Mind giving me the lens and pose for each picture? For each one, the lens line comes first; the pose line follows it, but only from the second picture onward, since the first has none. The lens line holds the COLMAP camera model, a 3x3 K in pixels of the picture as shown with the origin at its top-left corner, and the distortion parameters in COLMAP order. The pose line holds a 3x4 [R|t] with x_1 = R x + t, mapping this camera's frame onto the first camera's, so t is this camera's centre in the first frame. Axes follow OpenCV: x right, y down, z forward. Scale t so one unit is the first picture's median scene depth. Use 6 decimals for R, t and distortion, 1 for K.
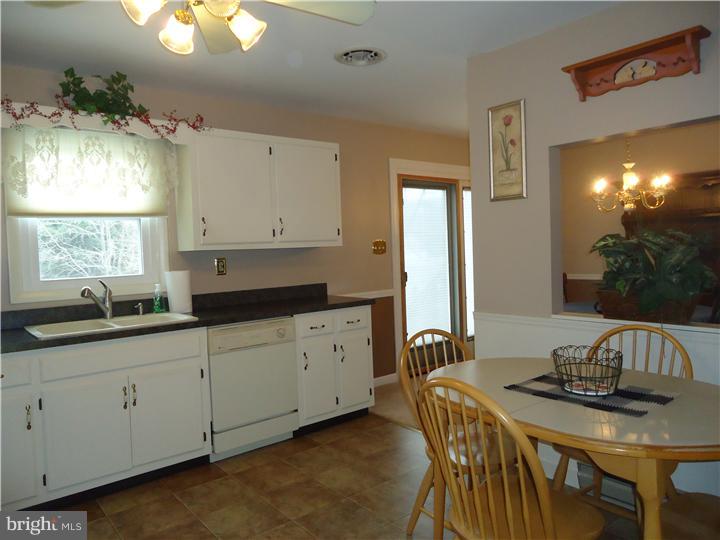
lens RADIAL K [[520.4, 0, 359.1], [0, 520.4, 265.0], [0, 0, 1]] dist [-0.009087, 0.000142]
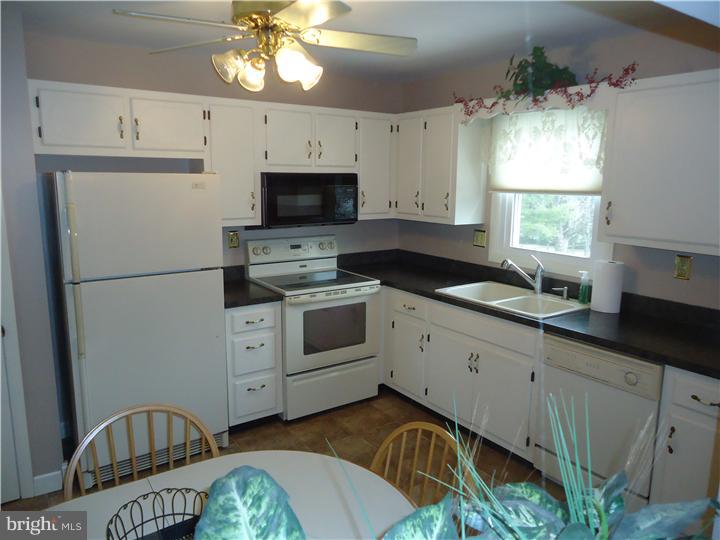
lens RADIAL K [[520.4, 0, 359.1], [0, 520.4, 265.0], [0, 0, 1]] dist [-0.009087, 0.000142]
pose [[-0.072891, 0.203464, -0.976365, 0.543135], [-0.045597, 0.977266, 0.207056, -0.150032], [0.996297, 0.059612, -0.061956, 0.706855]]
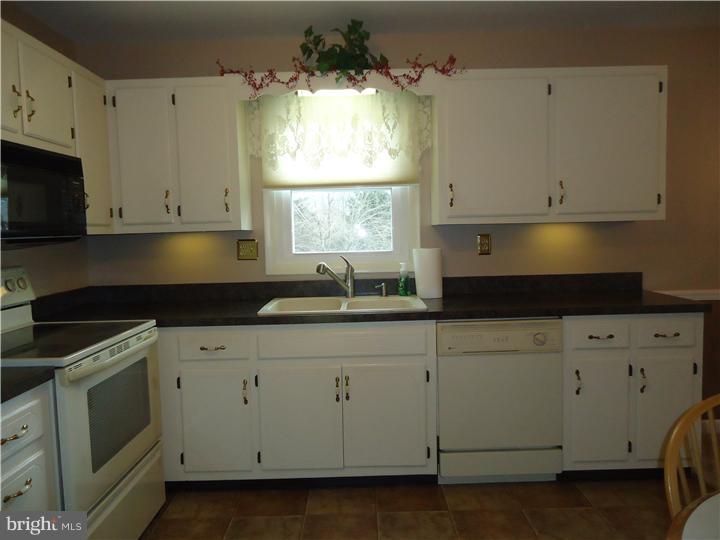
lens RADIAL K [[520.4, 0, 359.1], [0, 520.4, 265.0], [0, 0, 1]] dist [-0.009087, 0.000142]
pose [[0.774372, 0.058232, -0.630045, 0.111984], [-0.025232, 0.997806, 0.061211, -0.011706], [0.632227, -0.031503, 0.774142, 0.293034]]
